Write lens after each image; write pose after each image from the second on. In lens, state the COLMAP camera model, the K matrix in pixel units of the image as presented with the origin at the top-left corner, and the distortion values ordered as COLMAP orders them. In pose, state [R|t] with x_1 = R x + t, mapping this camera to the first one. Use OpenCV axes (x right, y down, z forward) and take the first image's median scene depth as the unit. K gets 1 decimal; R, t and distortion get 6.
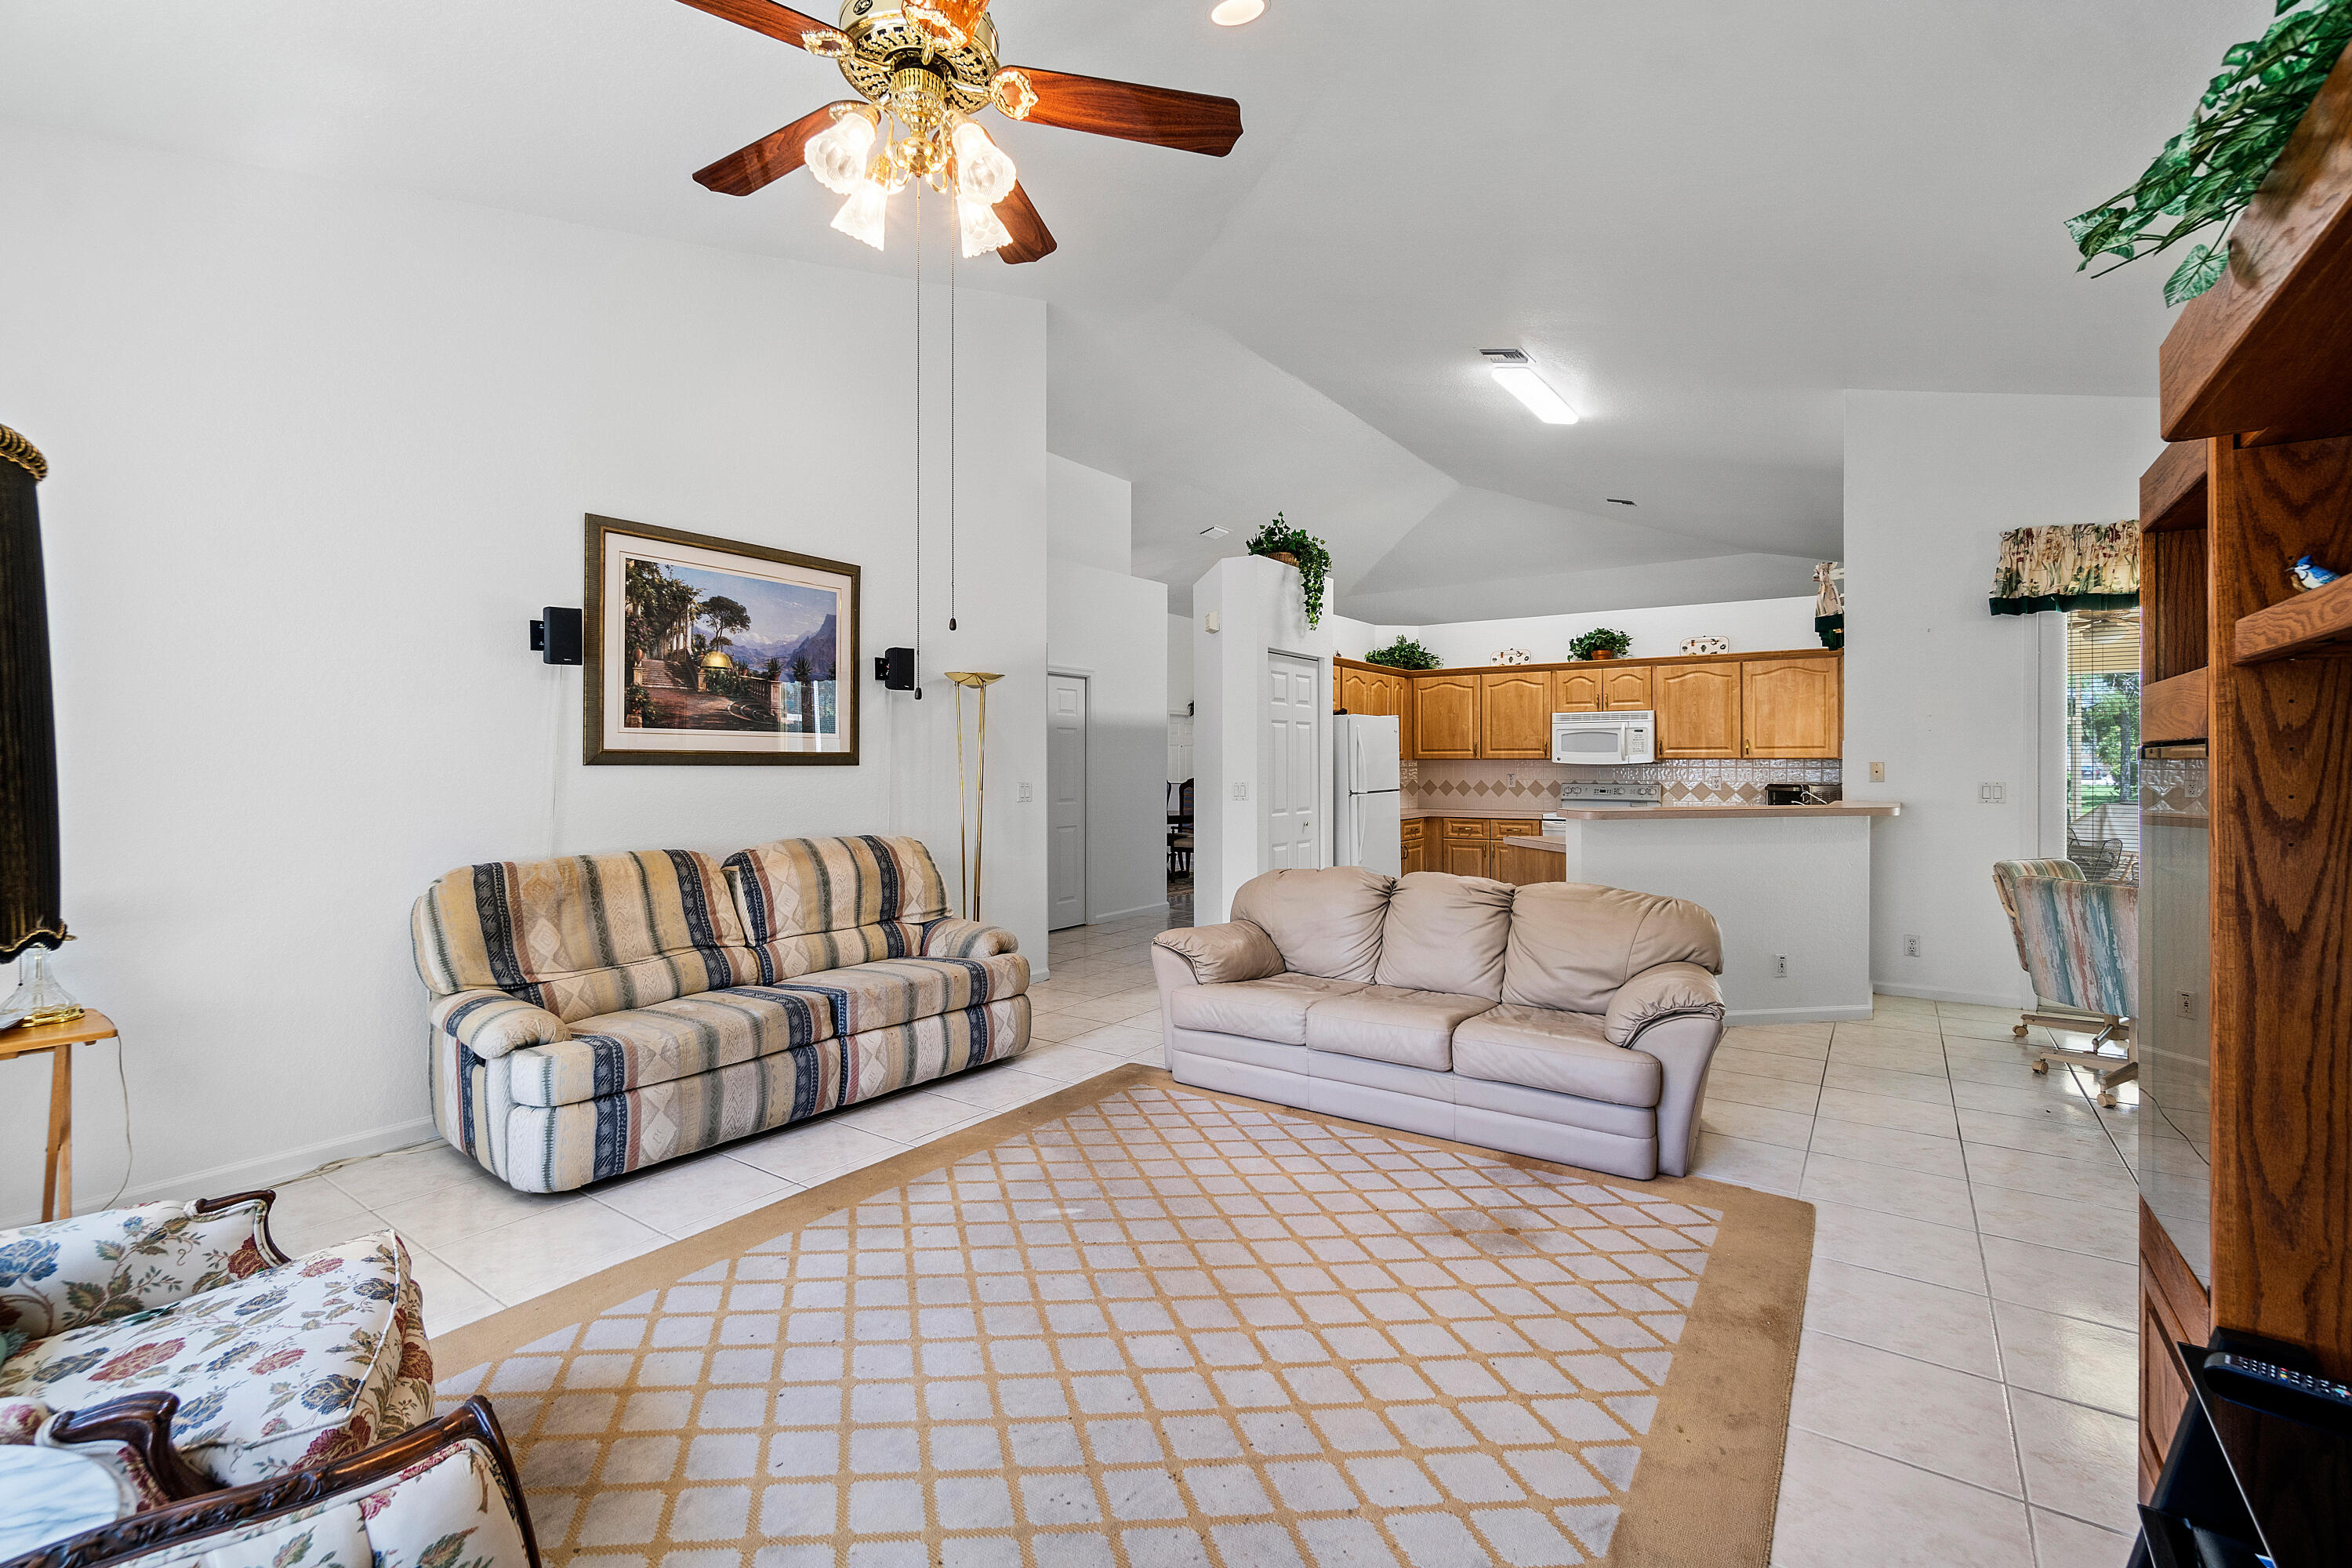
lens RADIAL K [[1020.2, 0, 1148.1], [0, 1020.2, 762.8], [0, 0, 1]] dist [-0.000779, -0.000122]
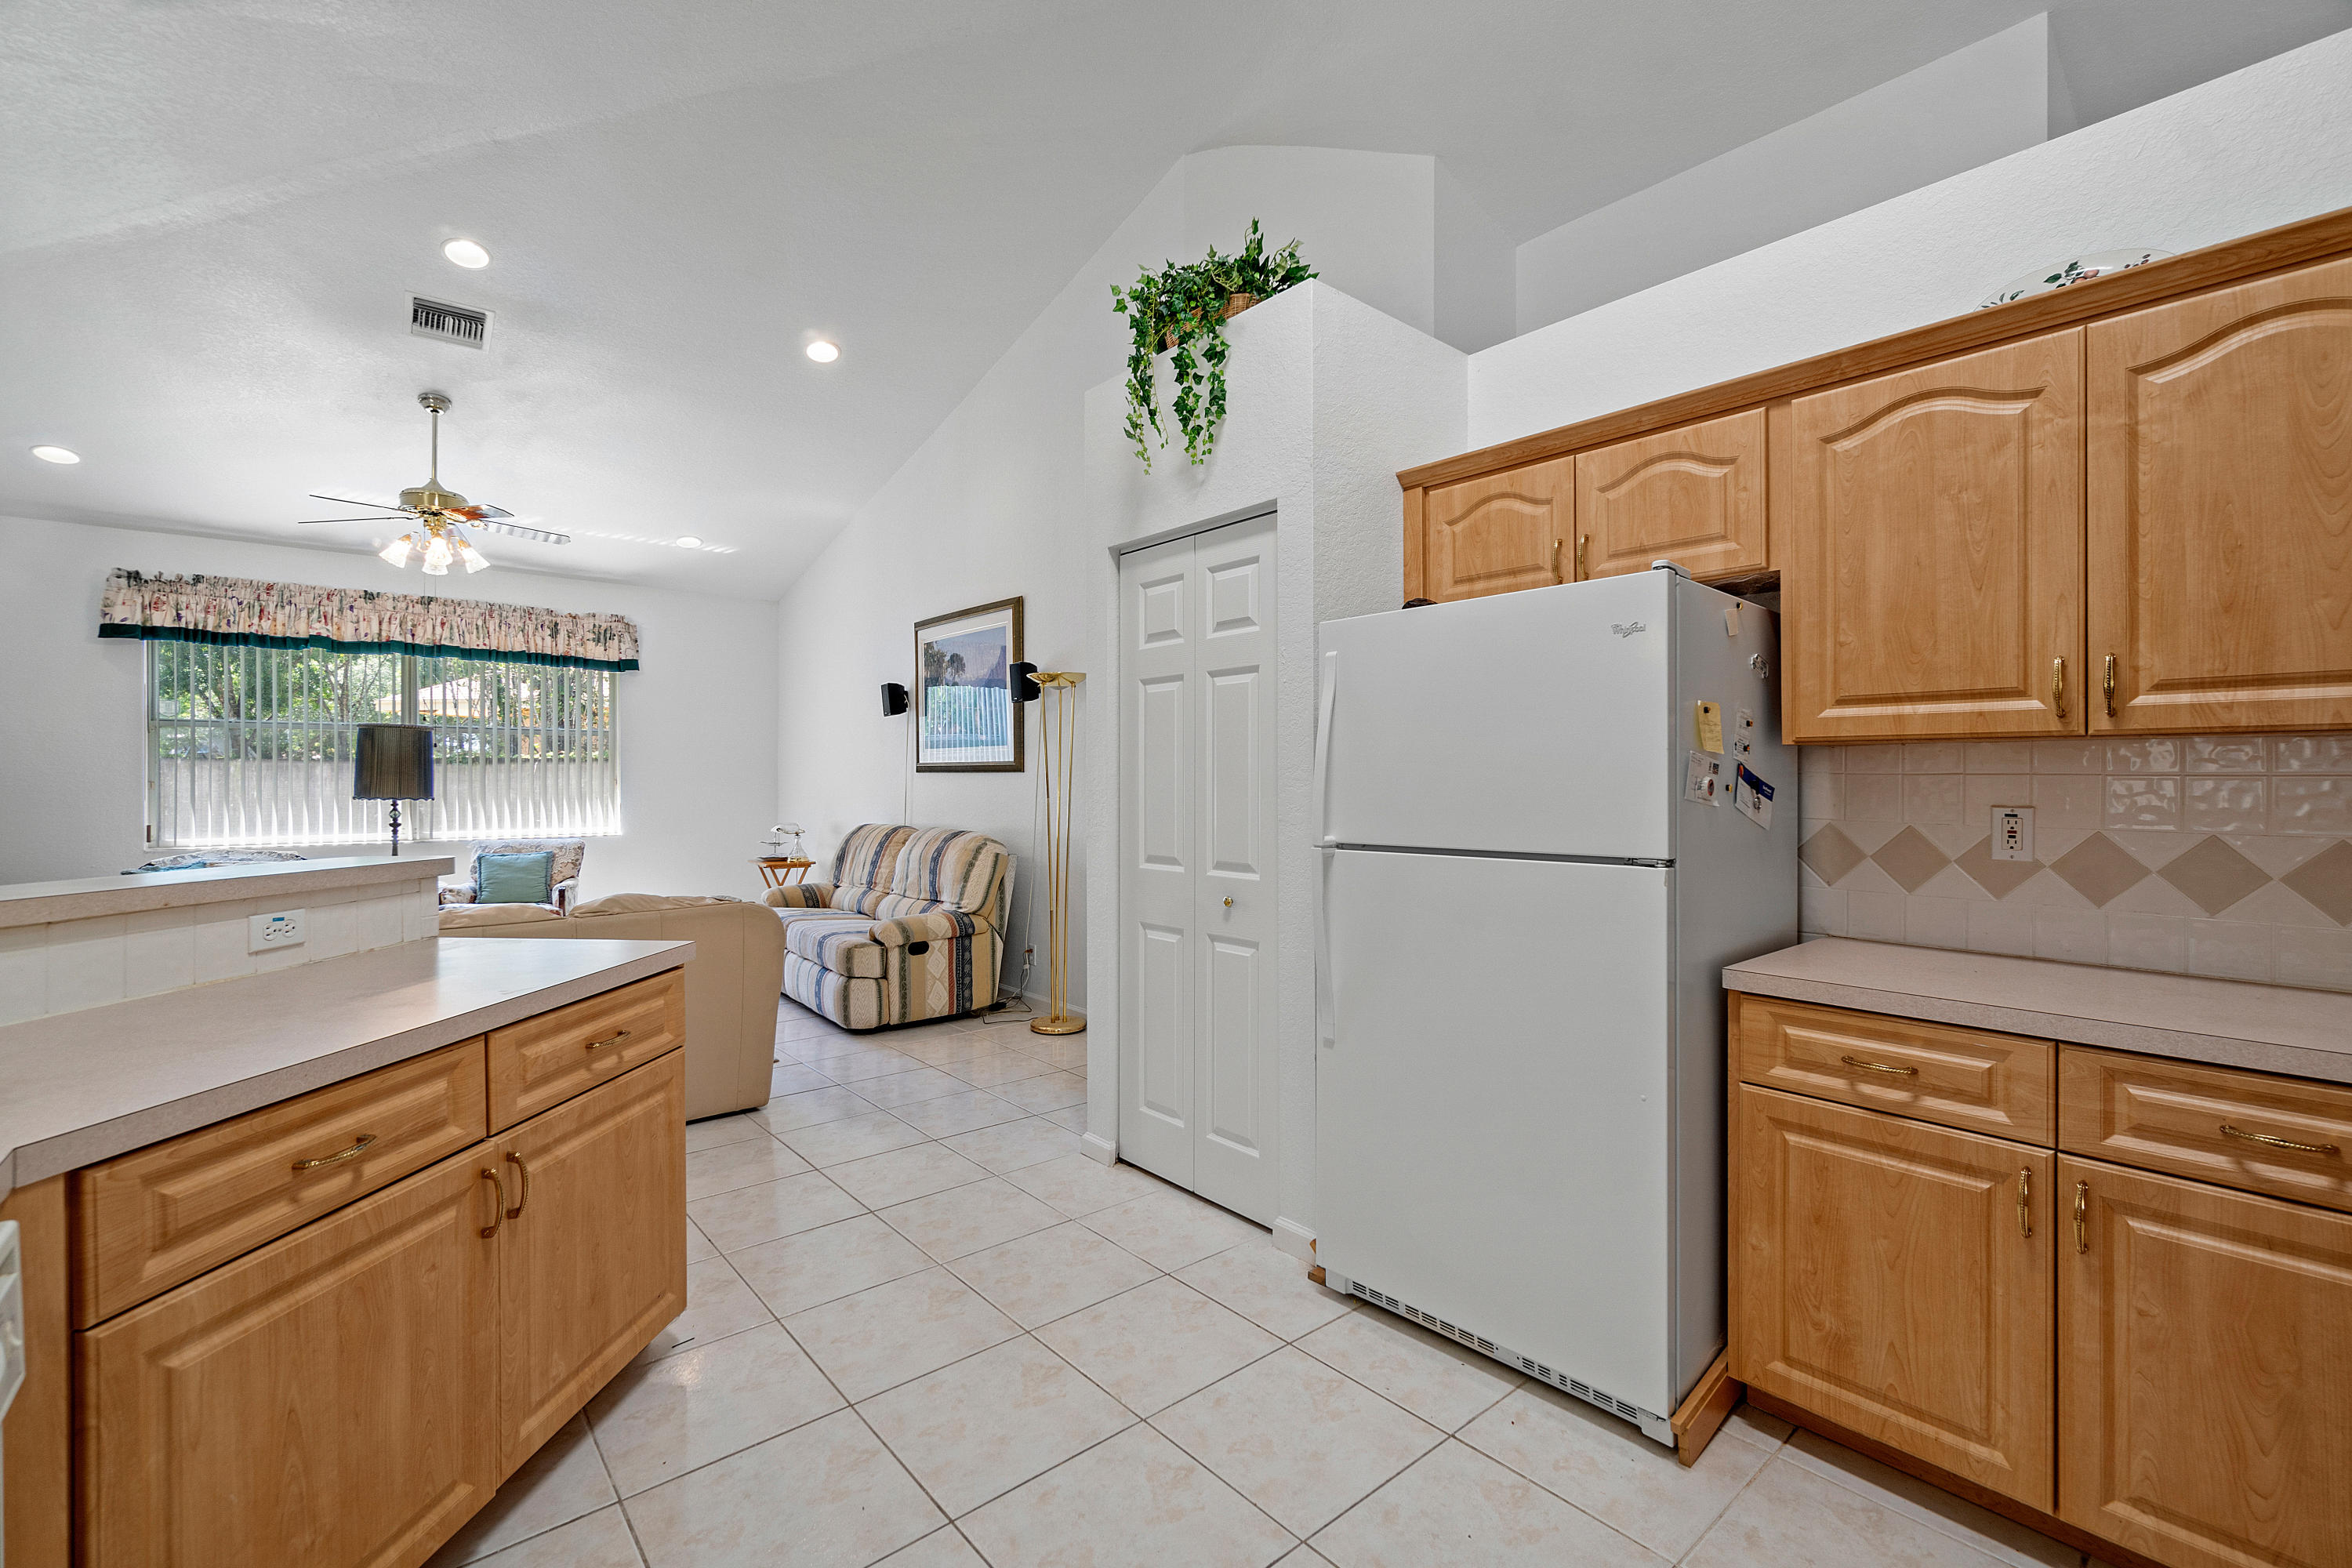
lens RADIAL K [[1005.2, 0, 1142.2], [0, 1005.2, 776.6], [0, 0, 1]] dist [0.000958, 0.000467]
pose [[-0.249583, 0.001119, -0.968353, 0.526923], [0.003290, 0.999995, 0.000307, 0.005807], [0.968348, -0.003110, -0.249585, 0.969073]]
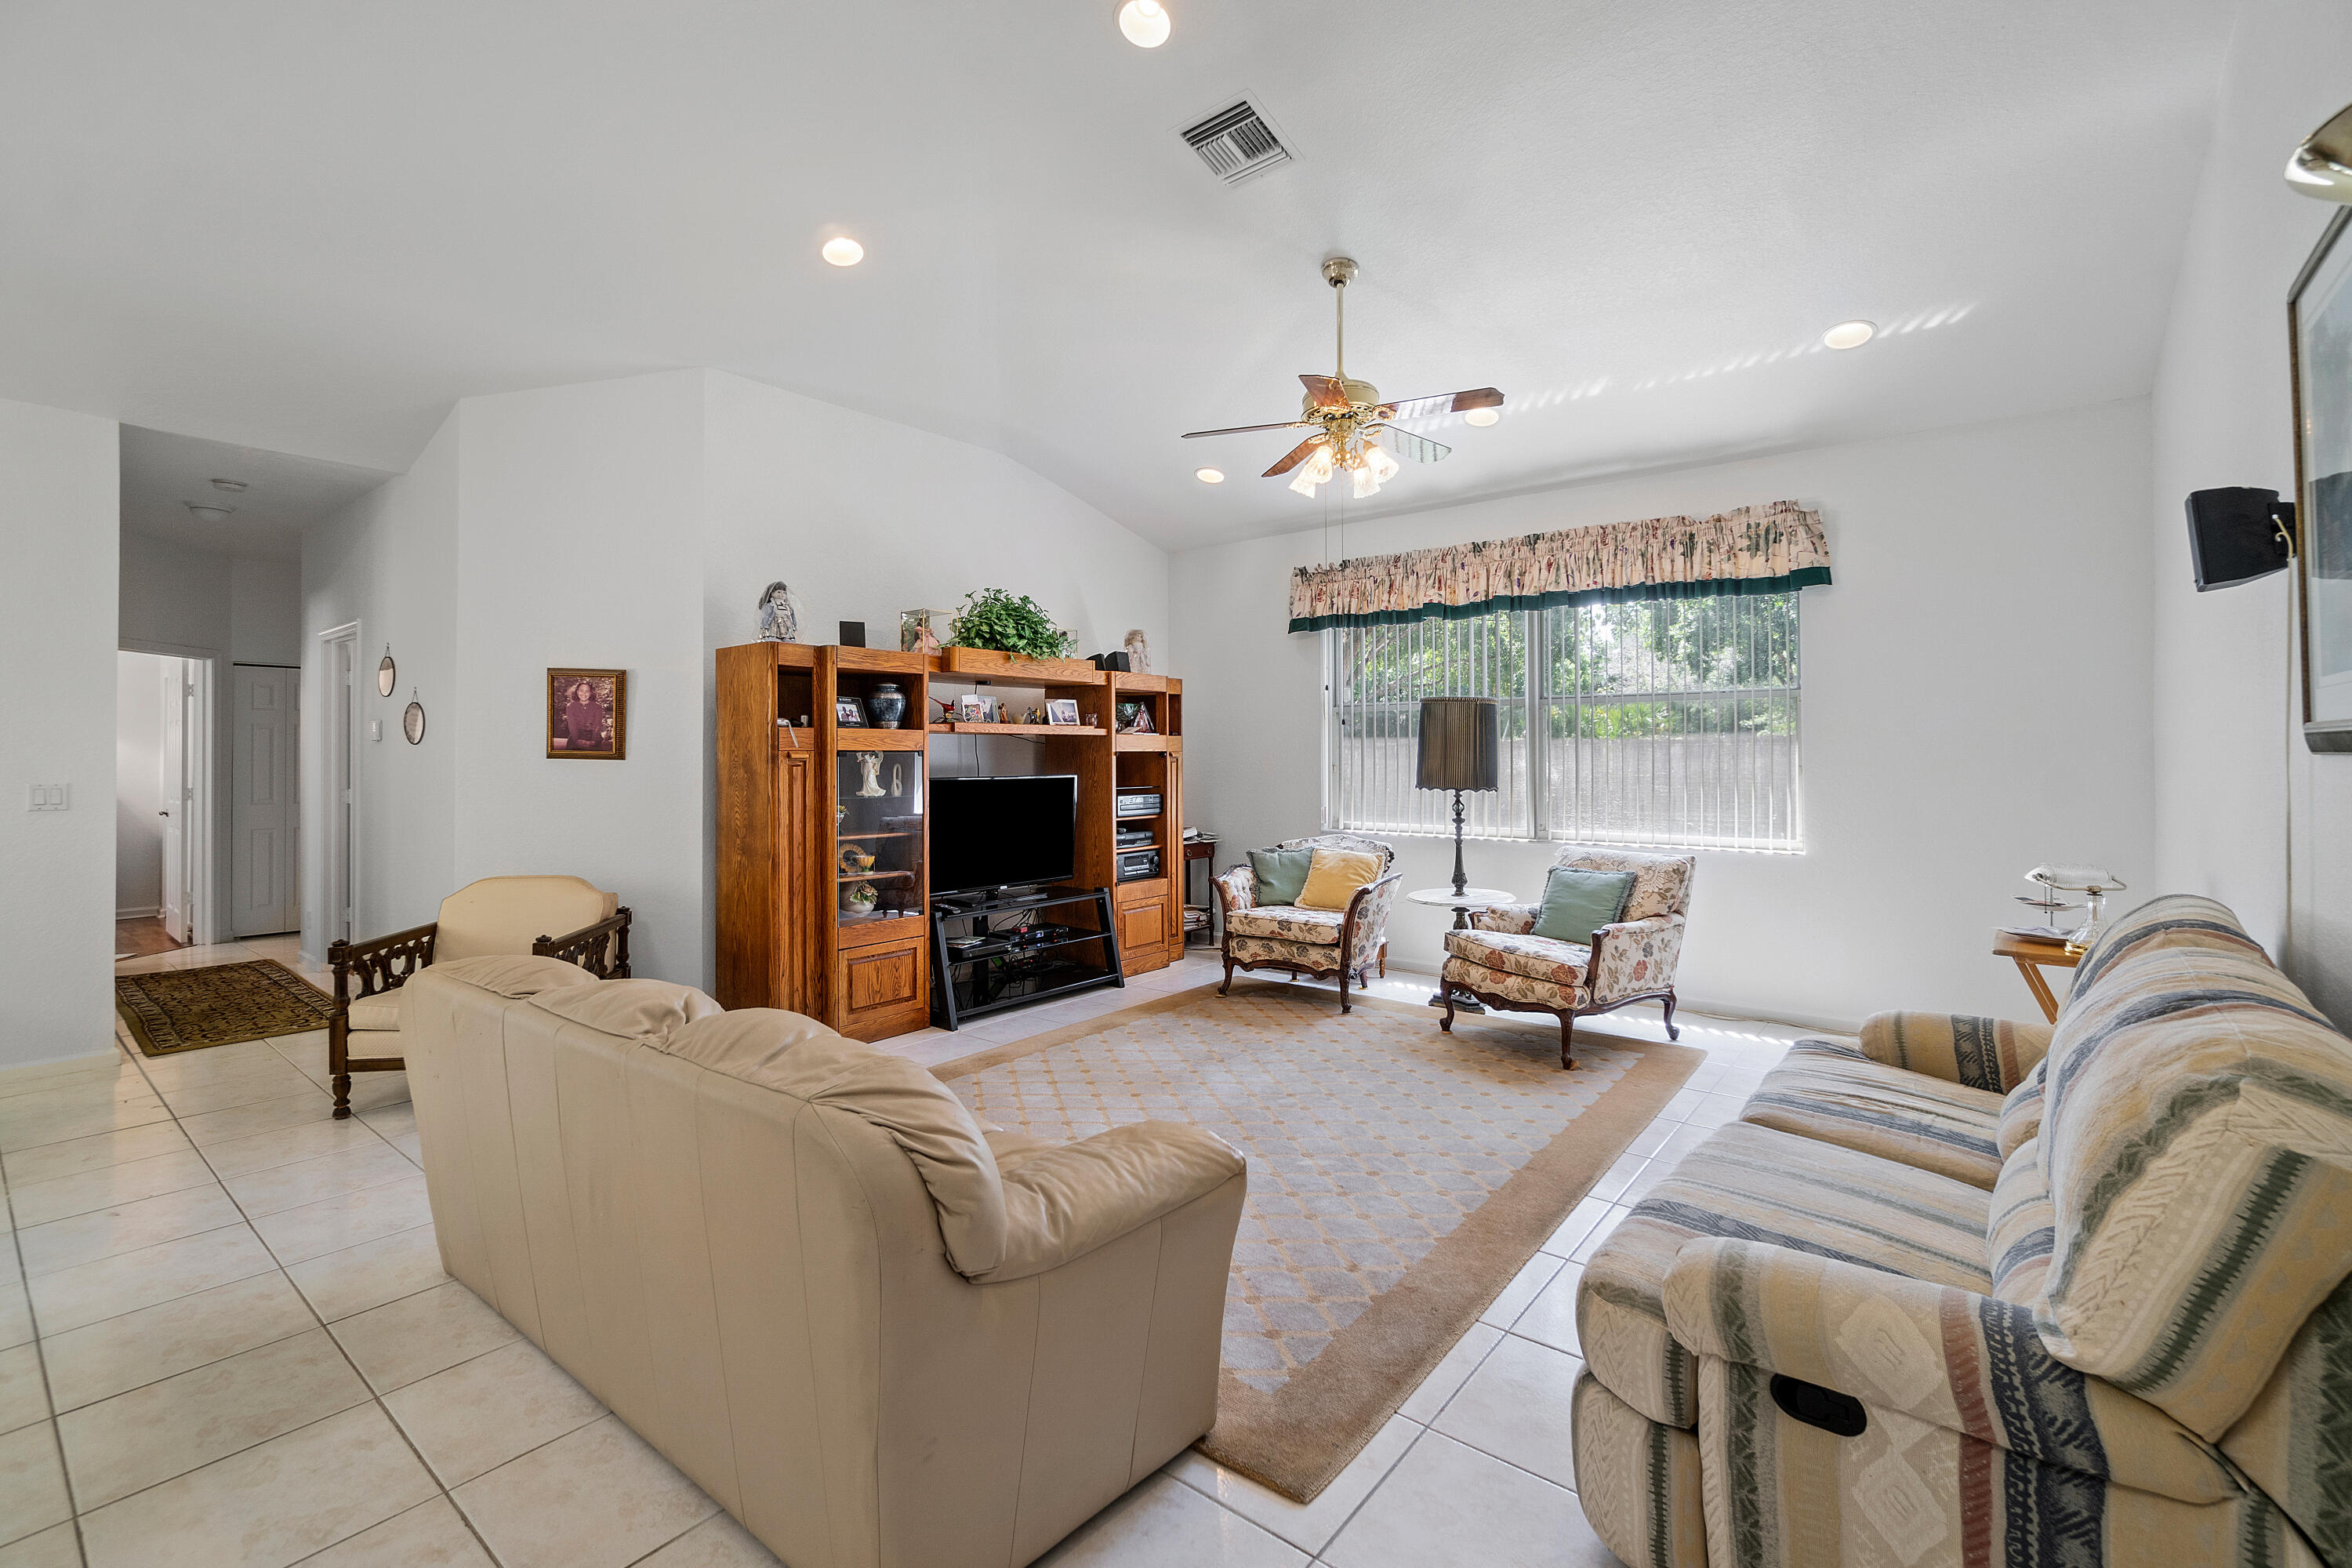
lens RADIAL K [[1005.8, 0, 1173.7], [0, 1005.8, 742.2], [0, 0, 1]] dist [-0.000482, -0.000172]
pose [[-0.998879, 0.004594, 0.047106, 0.007295], [0.003801, 0.999850, -0.016900, 0.001769], [-0.047176, -0.016702, -0.998747, 0.844053]]
